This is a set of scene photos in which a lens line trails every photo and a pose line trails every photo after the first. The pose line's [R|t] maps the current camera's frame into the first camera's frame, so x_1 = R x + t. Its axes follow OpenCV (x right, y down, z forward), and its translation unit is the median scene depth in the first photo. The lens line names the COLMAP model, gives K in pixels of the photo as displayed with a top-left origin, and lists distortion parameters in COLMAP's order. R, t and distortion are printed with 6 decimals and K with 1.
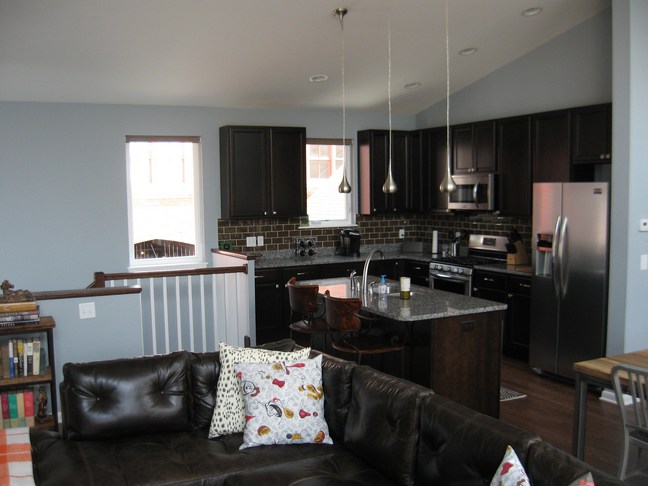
lens RADIAL K [[668.2, 0, 324.0], [0, 668.2, 243.0], [0, 0, 1]] dist [-0.136497, 0.019746]
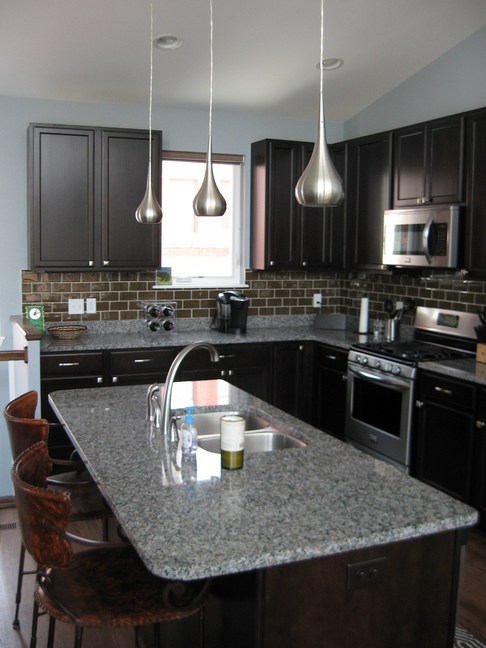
lens RADIAL K [[675.2, 0, 235.6], [0, 675.2, 306.7], [0, 0, 1]] dist [-0.121382, 0.011862]
pose [[0.996882, 0.032616, -0.071845, 0.096856], [-0.031772, 0.999412, 0.012859, -0.015713], [0.072222, -0.010536, 0.997333, 0.368015]]
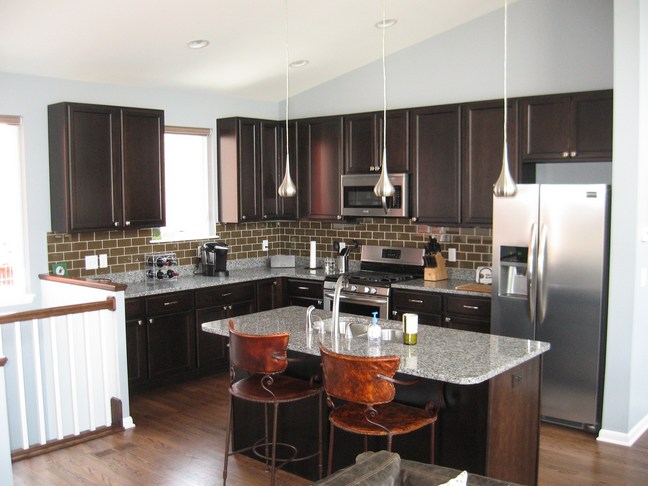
lens RADIAL K [[668.2, 0, 324.0], [0, 668.2, 243.0], [0, 0, 1]] dist [-0.136497, 0.019746]
pose [[0.926183, -0.022993, 0.376372, -0.148527], [0.024616, 0.999697, 0.000497, -0.017892], [-0.376269, 0.008805, 0.926469, 0.236983]]
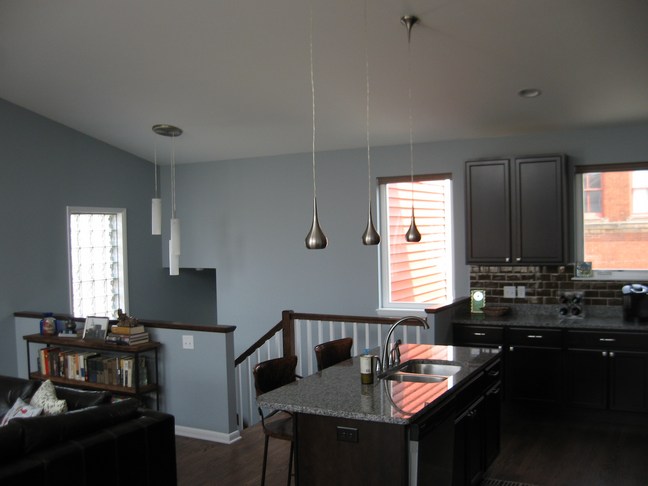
lens RADIAL K [[668.2, 0, 324.0], [0, 668.2, 243.0], [0, 0, 1]] dist [-0.136497, 0.019746]
pose [[0.576896, 0.014983, -0.816680, 0.456875], [-0.050177, 0.998594, -0.017125, -0.039607], [0.815275, 0.050858, 0.576837, 0.326846]]
